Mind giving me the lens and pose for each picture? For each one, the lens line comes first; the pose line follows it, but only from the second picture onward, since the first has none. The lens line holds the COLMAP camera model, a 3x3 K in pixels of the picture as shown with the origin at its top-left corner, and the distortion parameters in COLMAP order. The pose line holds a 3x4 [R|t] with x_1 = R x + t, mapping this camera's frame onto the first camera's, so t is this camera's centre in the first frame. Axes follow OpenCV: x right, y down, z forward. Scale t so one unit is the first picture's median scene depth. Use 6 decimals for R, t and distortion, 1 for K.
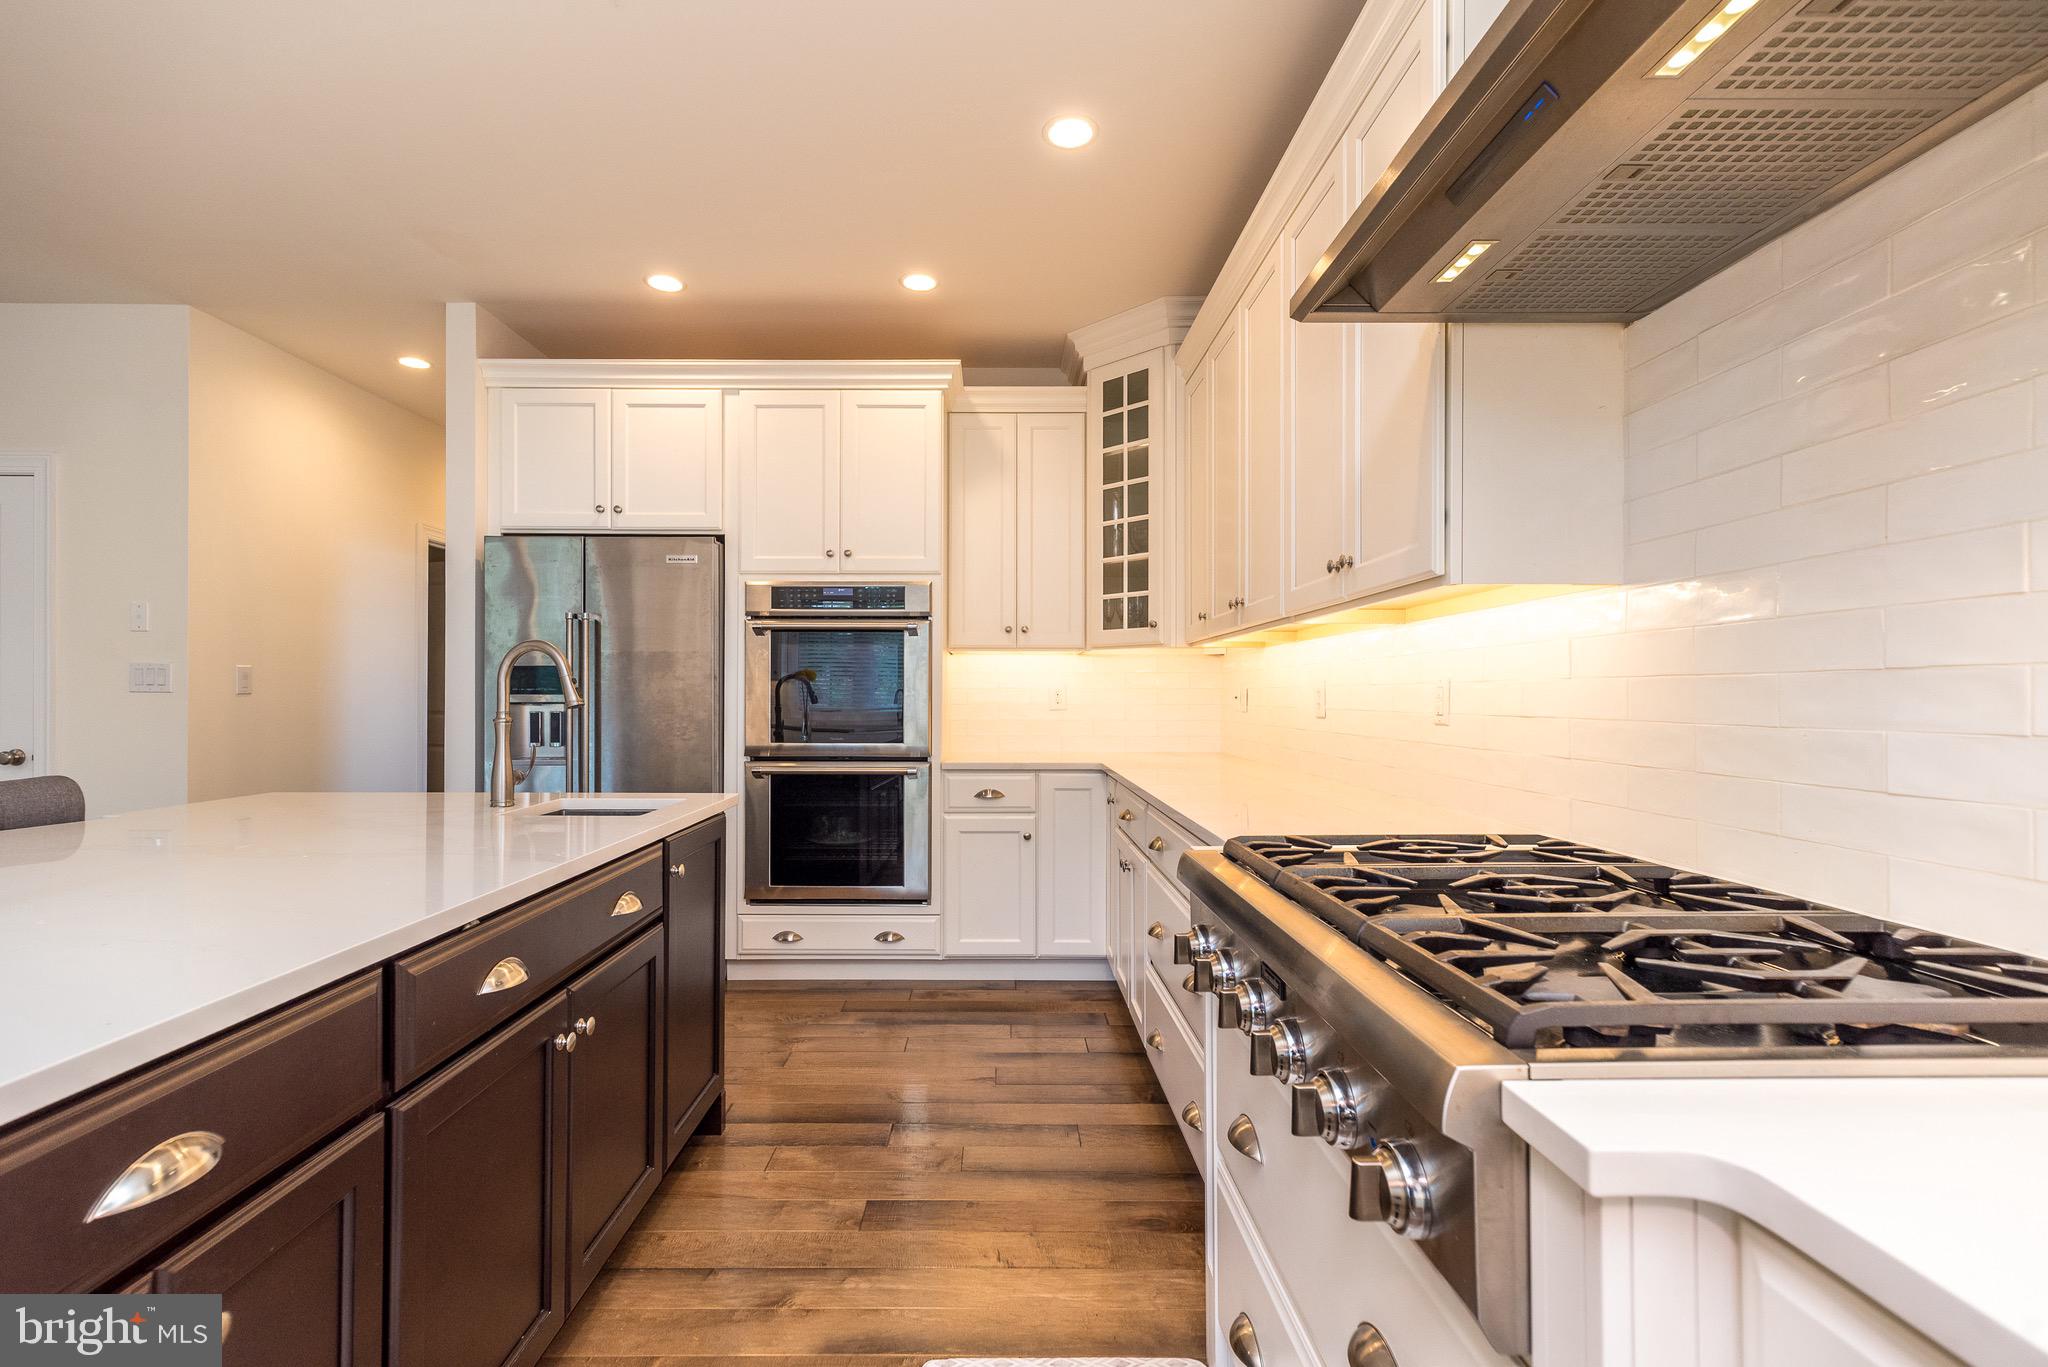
lens RADIAL K [[948.1, 0, 1004.5], [0, 948.1, 688.4], [0, 0, 1]] dist [0.001540, 0.000066]
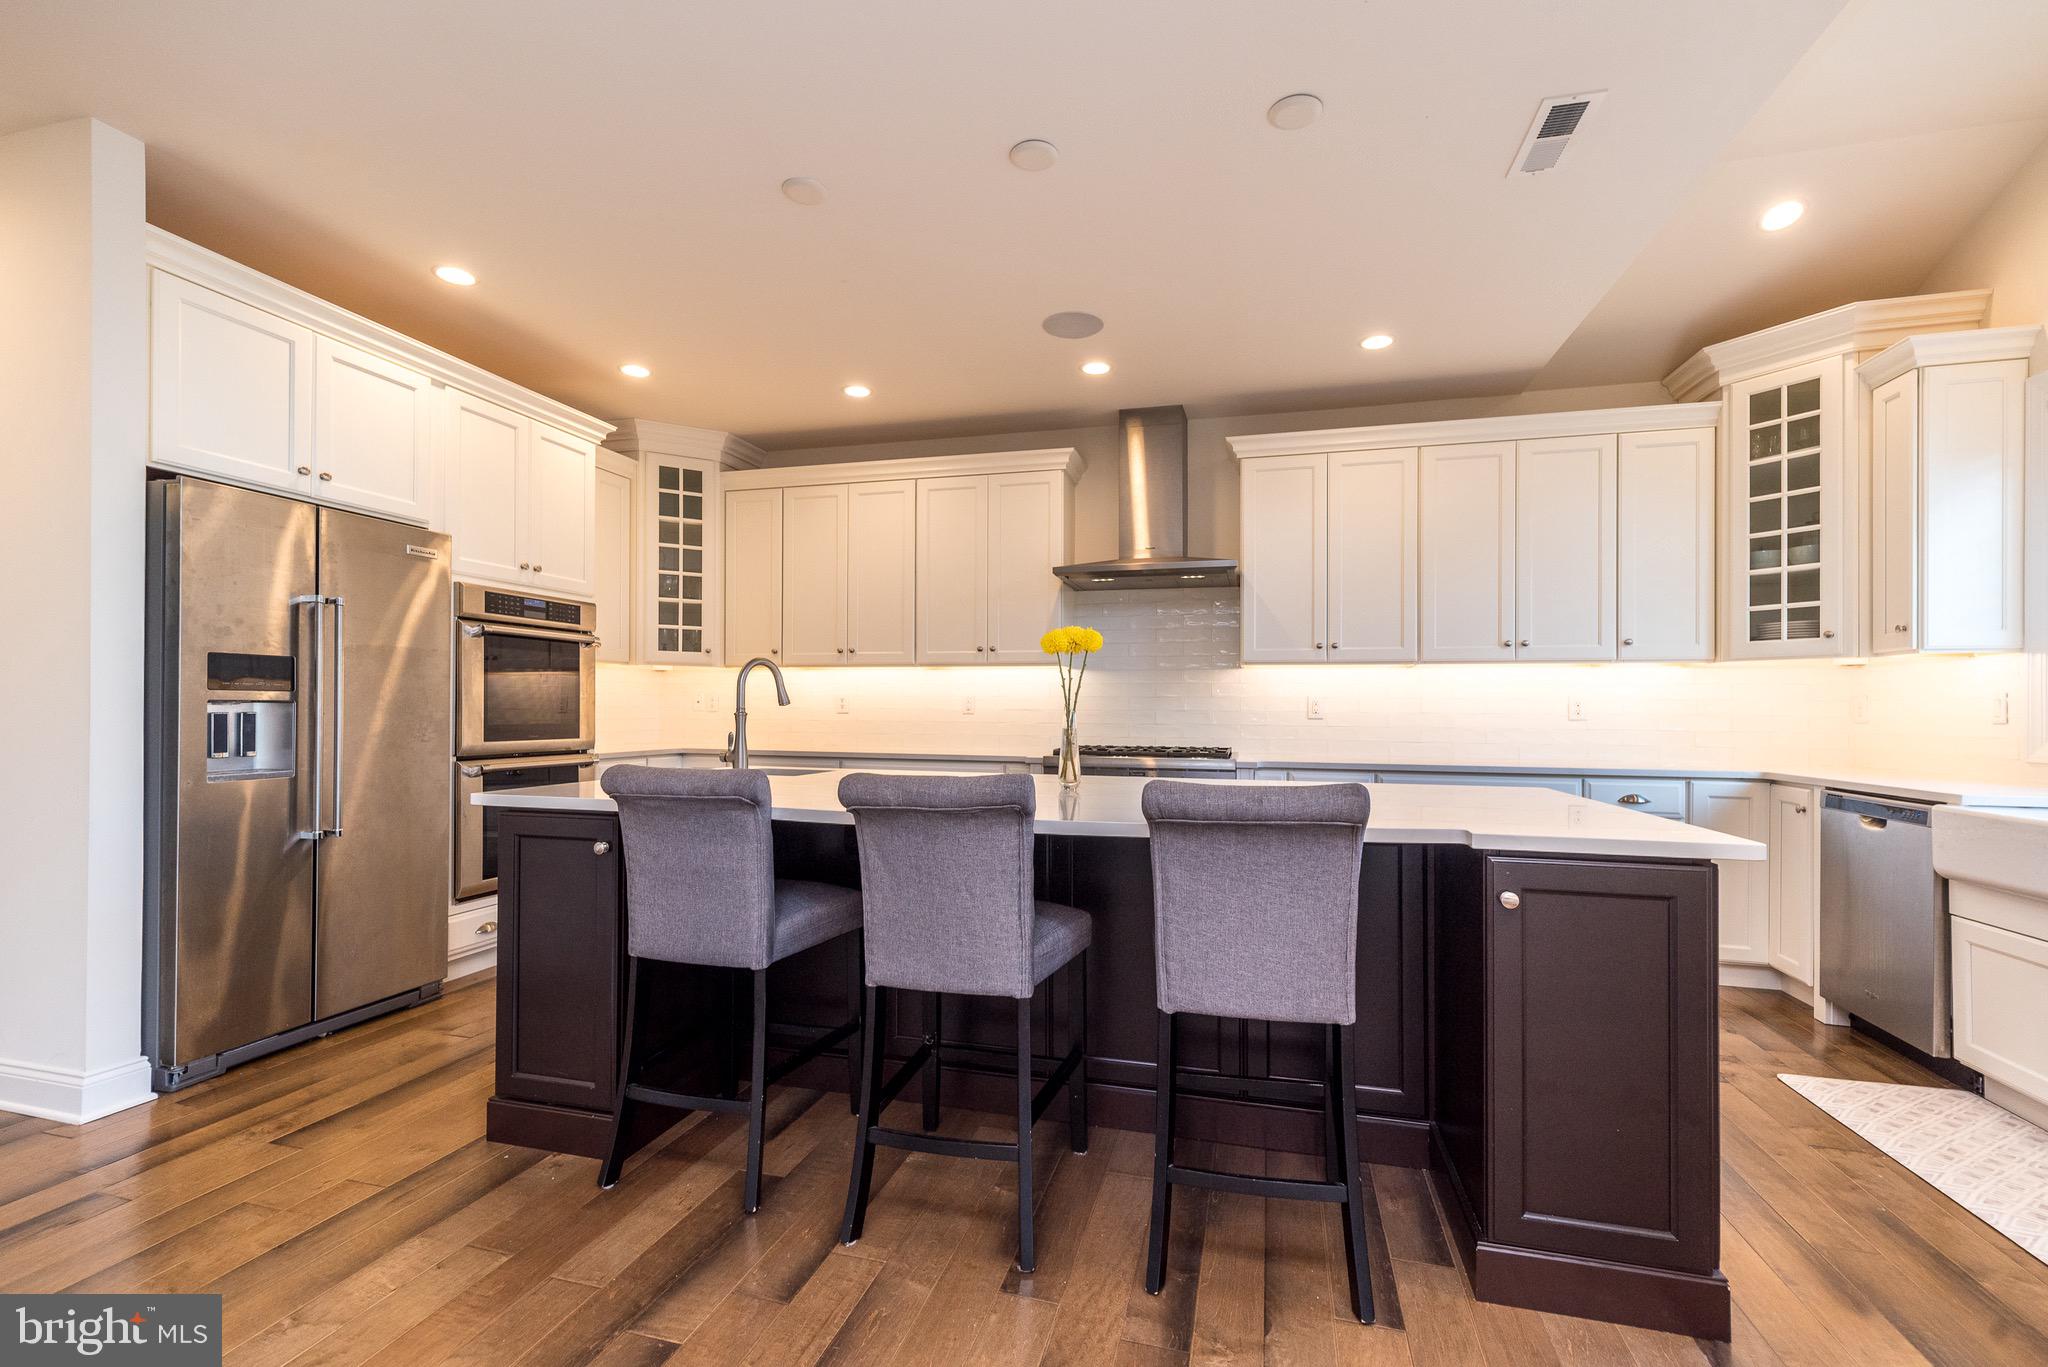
lens RADIAL K [[890.0, 0, 1021.9], [0, 890.0, 716.8], [0, 0, 1]] dist [0.003768, -0.000109]
pose [[0.268565, -0.007952, 0.963229, -1.021073], [-0.009827, 0.999891, 0.010994, 0.013492], [-0.963211, -0.012418, 0.268458, 0.172362]]
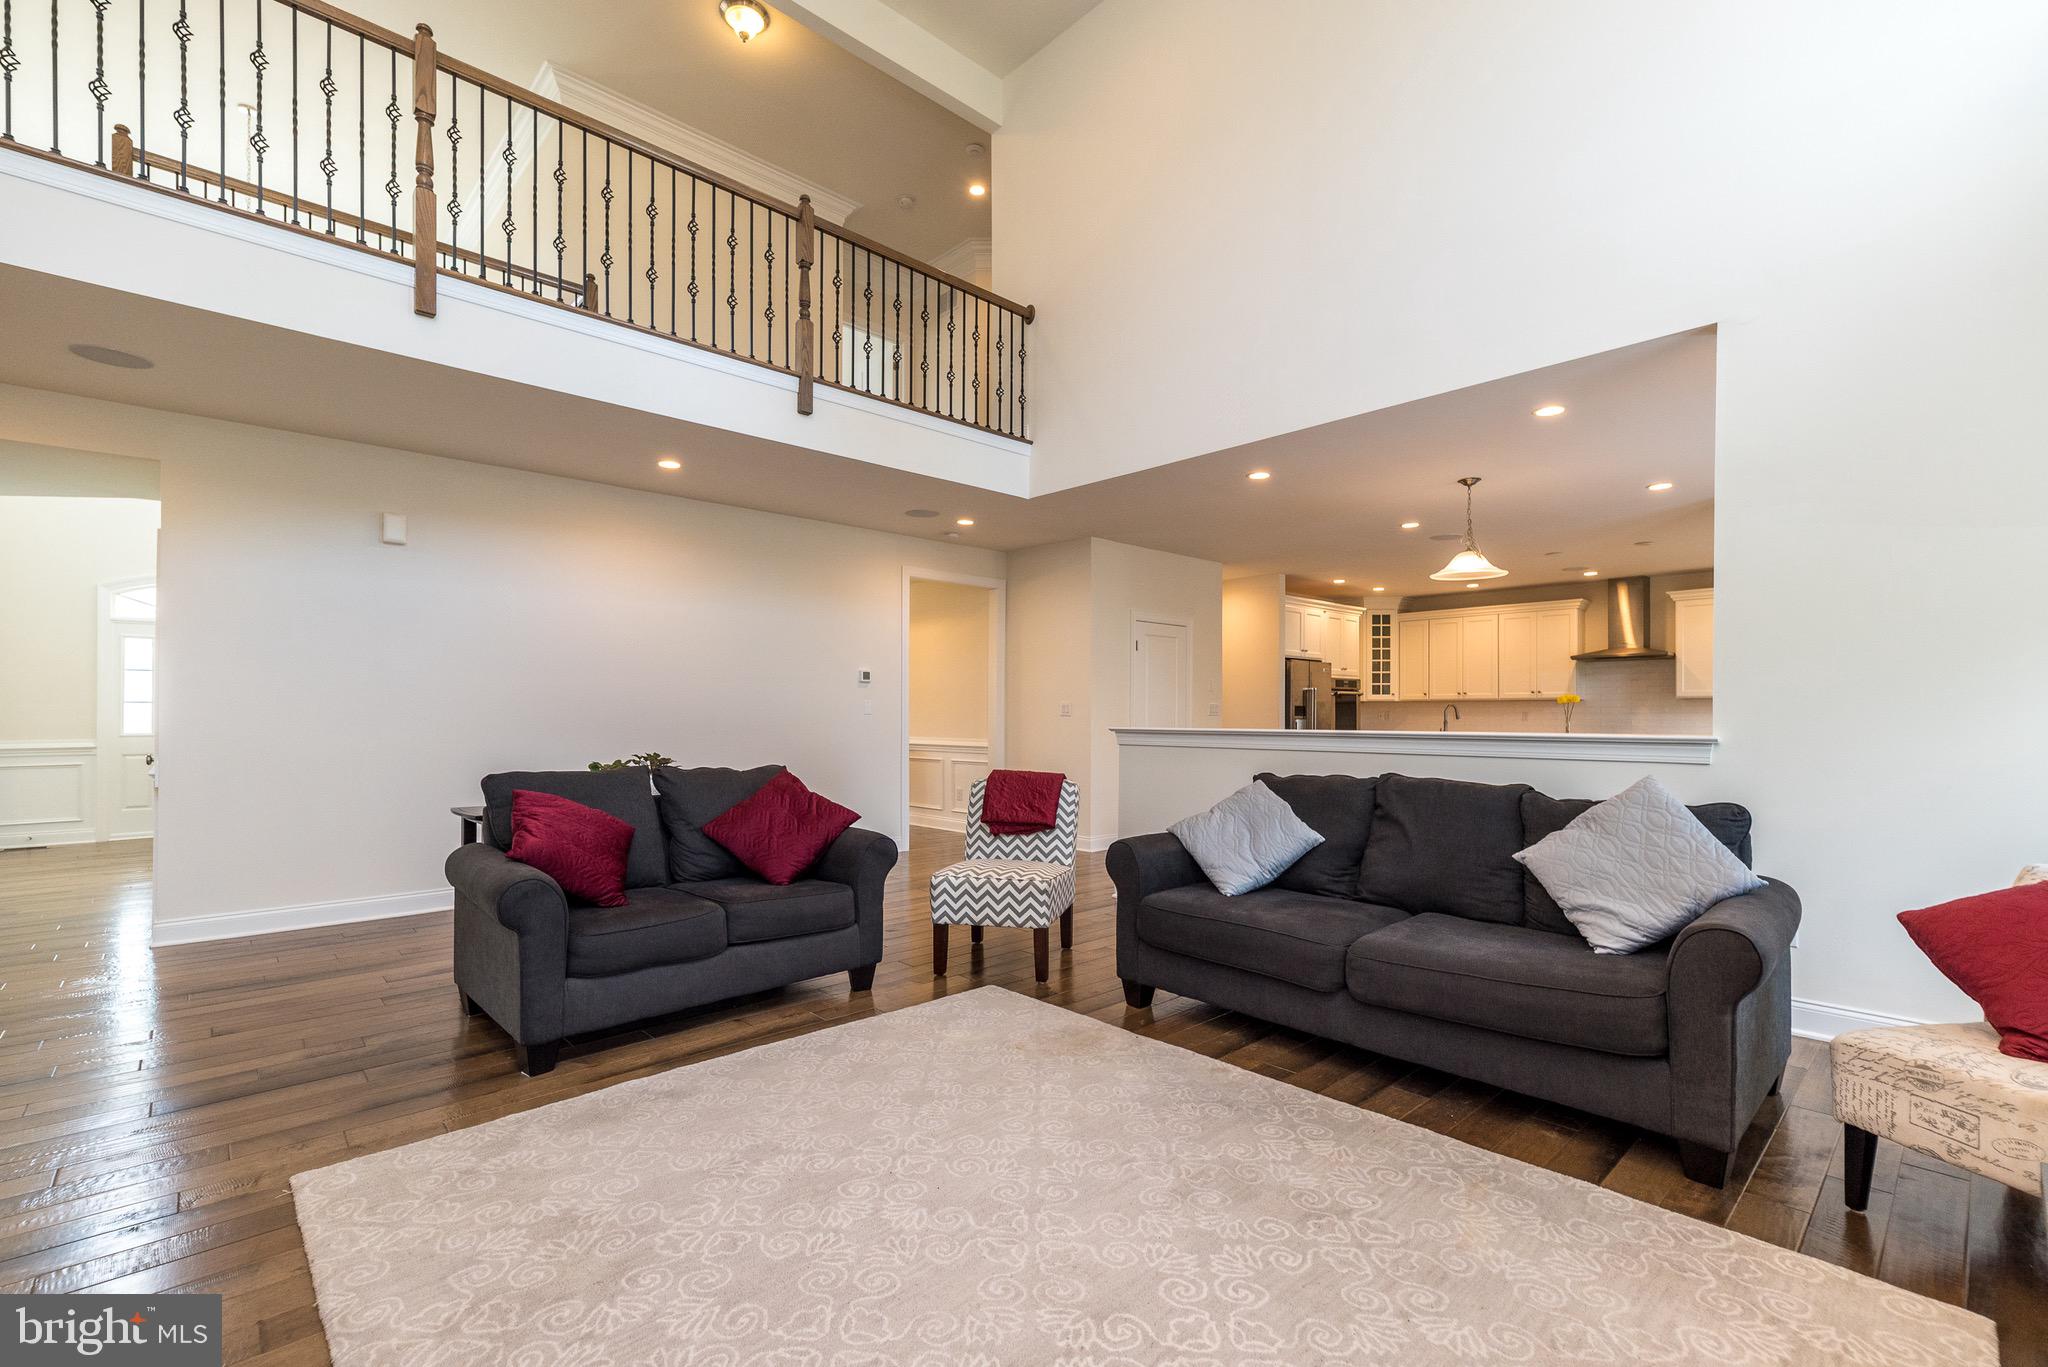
lens RADIAL K [[890.0, 0, 1021.9], [0, 890.0, 716.8], [0, 0, 1]] dist [0.003768, -0.000109]
pose [[0.735730, -0.001944, 0.677272, -2.842845], [-0.001735, 0.999987, 0.004755, -0.001128], [-0.677273, -0.004674, 0.735717, -0.385319]]
